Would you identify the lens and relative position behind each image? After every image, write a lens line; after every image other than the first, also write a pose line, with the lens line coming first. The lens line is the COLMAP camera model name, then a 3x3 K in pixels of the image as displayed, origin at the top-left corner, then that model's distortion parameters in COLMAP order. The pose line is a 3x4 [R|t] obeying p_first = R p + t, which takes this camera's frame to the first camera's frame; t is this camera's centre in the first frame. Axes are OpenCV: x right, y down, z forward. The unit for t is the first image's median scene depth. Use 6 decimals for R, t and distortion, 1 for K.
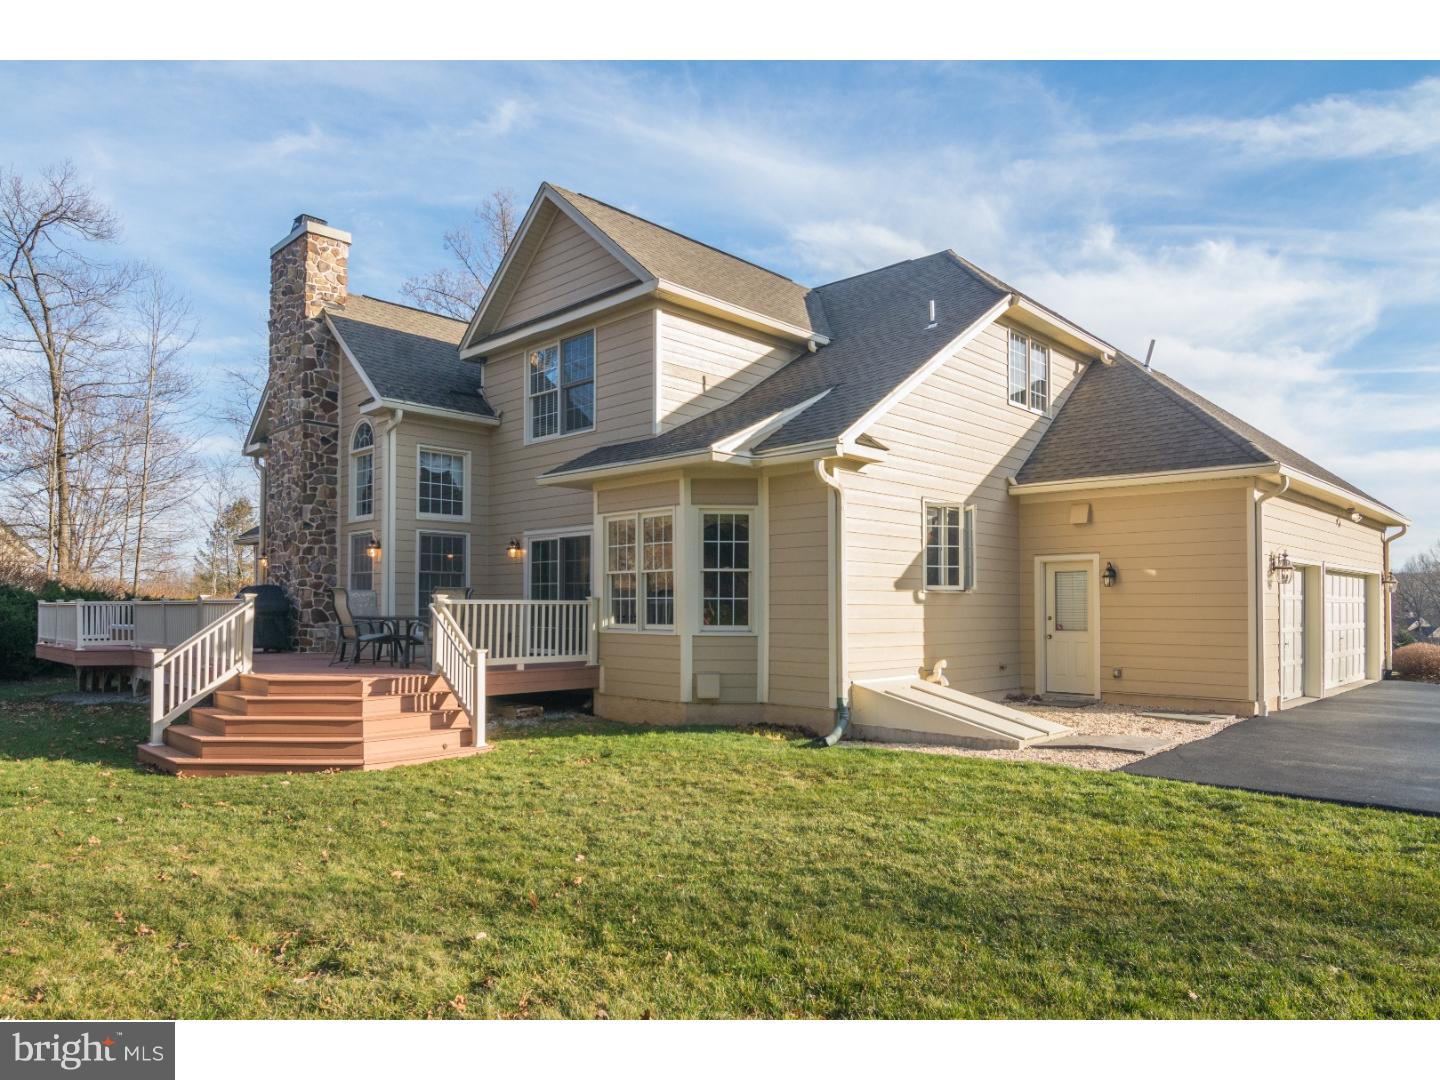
lens RADIAL K [[899.9, 0, 729.7], [0, 899.9, 593.1], [0, 0, 1]] dist [-0.005483, -0.007367]
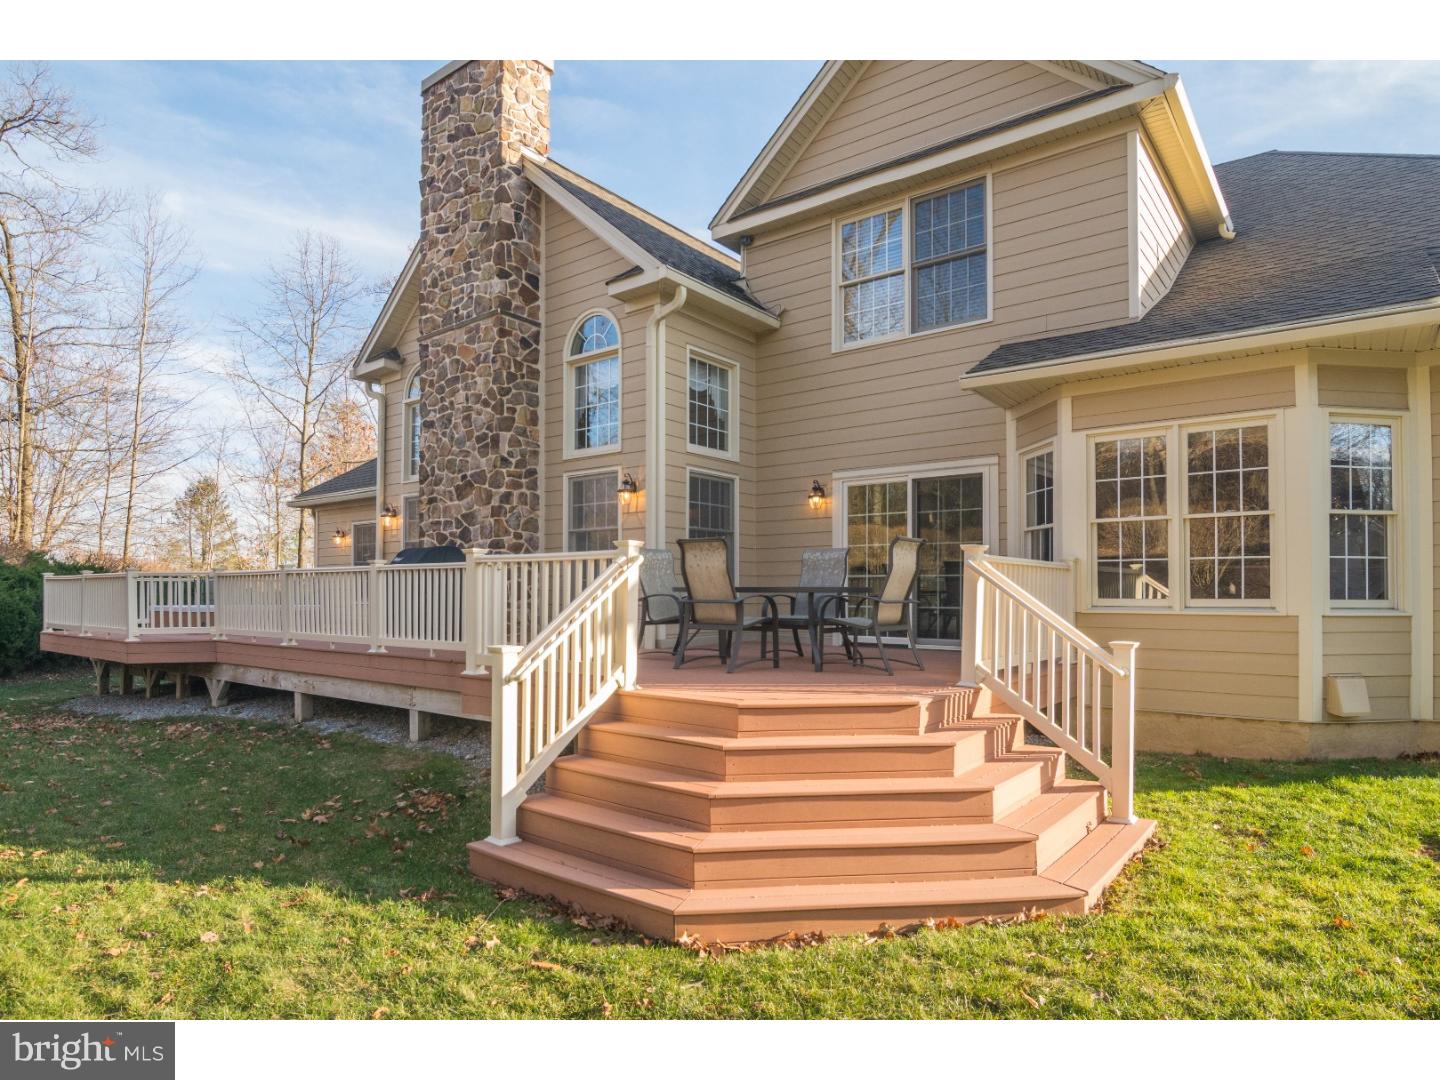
lens RADIAL K [[820.5, 0, 751.1], [0, 820.5, 587.6], [0, 0, 1]] dist [-0.007724, -0.003345]
pose [[0.992869, 0.001736, 0.119200, -0.353039], [-0.002772, 0.999960, 0.008528, 0.016751], [-0.119180, -0.008798, 0.992834, 0.340141]]
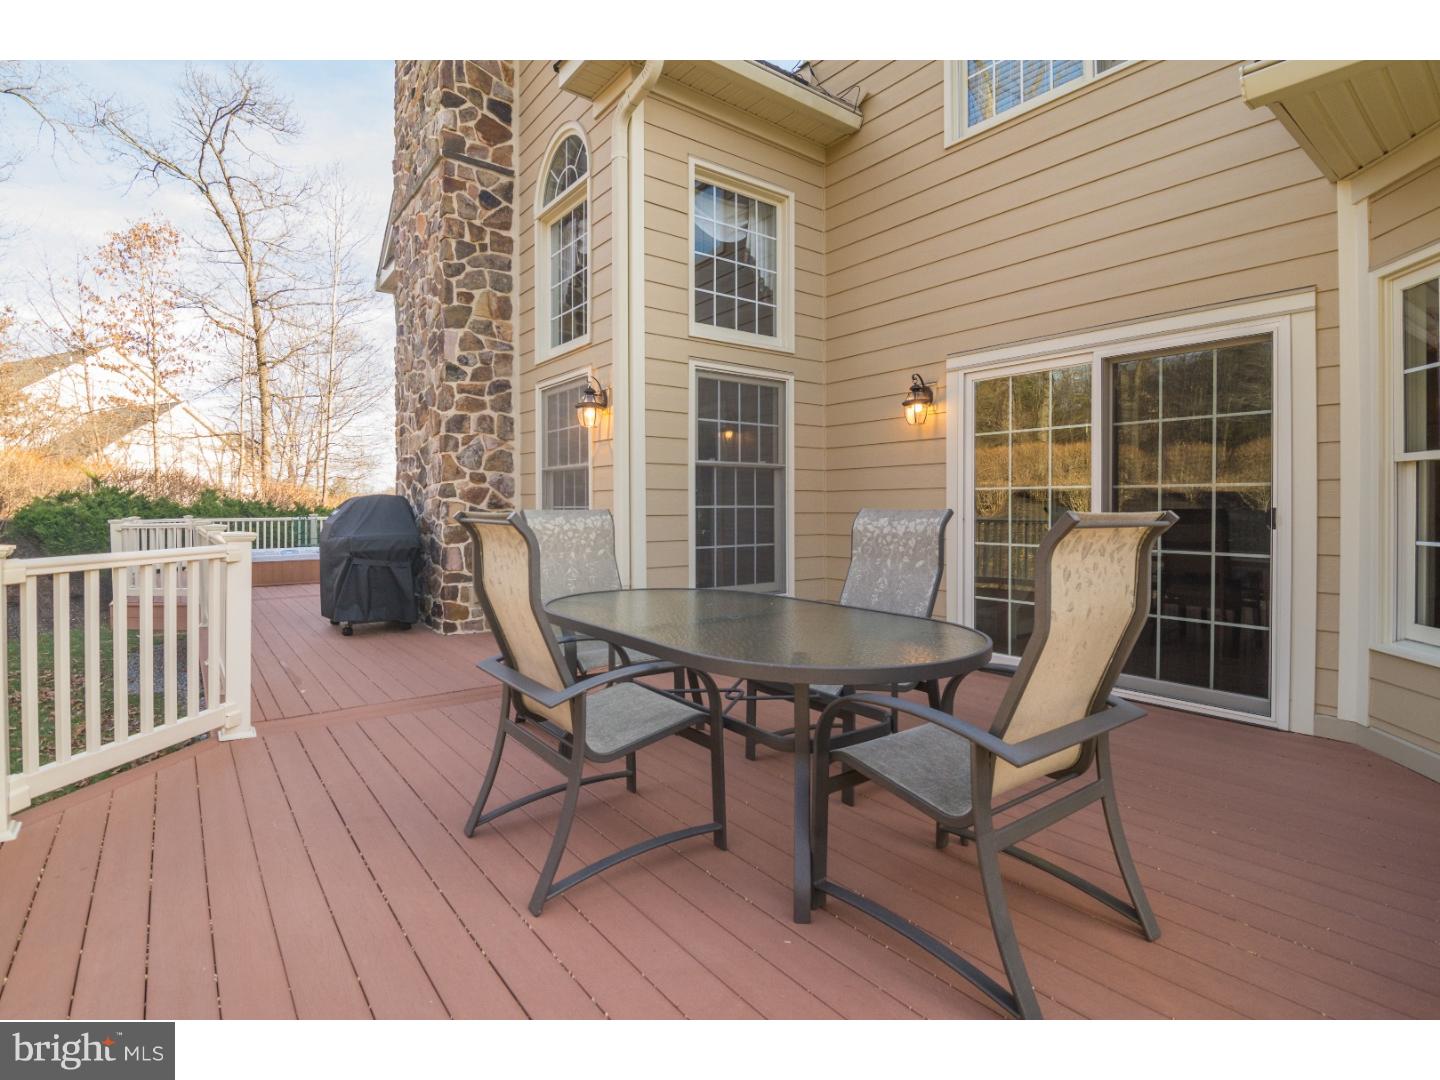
lens RADIAL K [[733.9, 0, 727.6], [0, 733.9, 516.9], [0, 0, 1]] dist [-0.017127, -0.000821]
pose [[0.989444, -0.002102, -0.144899, -0.265481], [0.006384, 0.999556, 0.029091, -0.007362], [0.144774, -0.029709, 0.989019, 0.624311]]
